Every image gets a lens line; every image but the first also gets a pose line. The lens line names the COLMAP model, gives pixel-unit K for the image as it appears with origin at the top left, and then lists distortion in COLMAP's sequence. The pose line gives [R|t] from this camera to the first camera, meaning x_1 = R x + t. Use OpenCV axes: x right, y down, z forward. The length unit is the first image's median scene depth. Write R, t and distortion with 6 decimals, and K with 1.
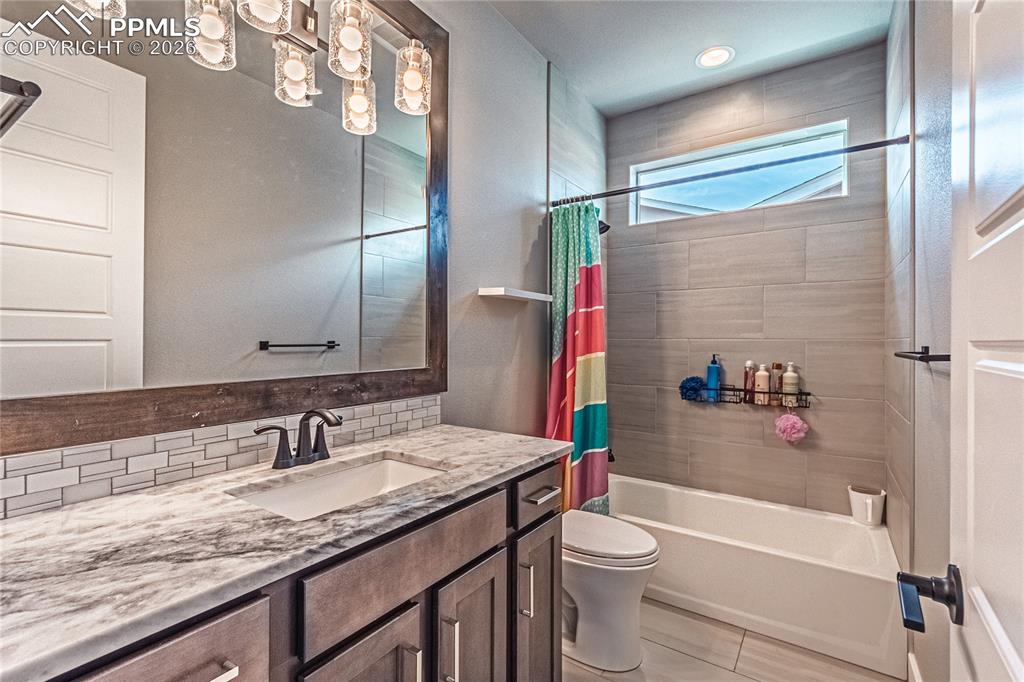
lens RADIAL K [[457.6, 0, 511.5], [0, 457.6, 339.1], [0, 0, 1]] dist [-0.001708, -0.000021]
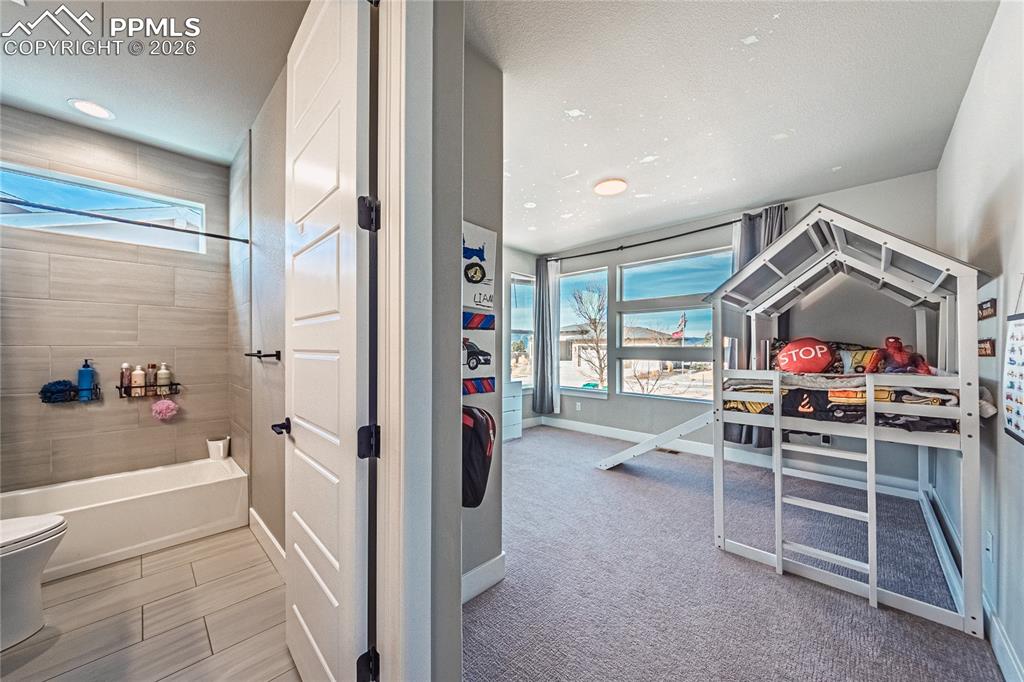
lens RADIAL K [[371.8, 0, 516.3], [0, 371.8, 349.0], [0, 0, 1]] dist [-0.002170, -0.000451]
pose [[0.168943, -0.009220, 0.985583, -0.322156], [-0.004588, 0.999938, 0.010140, -0.007989], [-0.985615, -0.006235, 0.168890, -0.250508]]
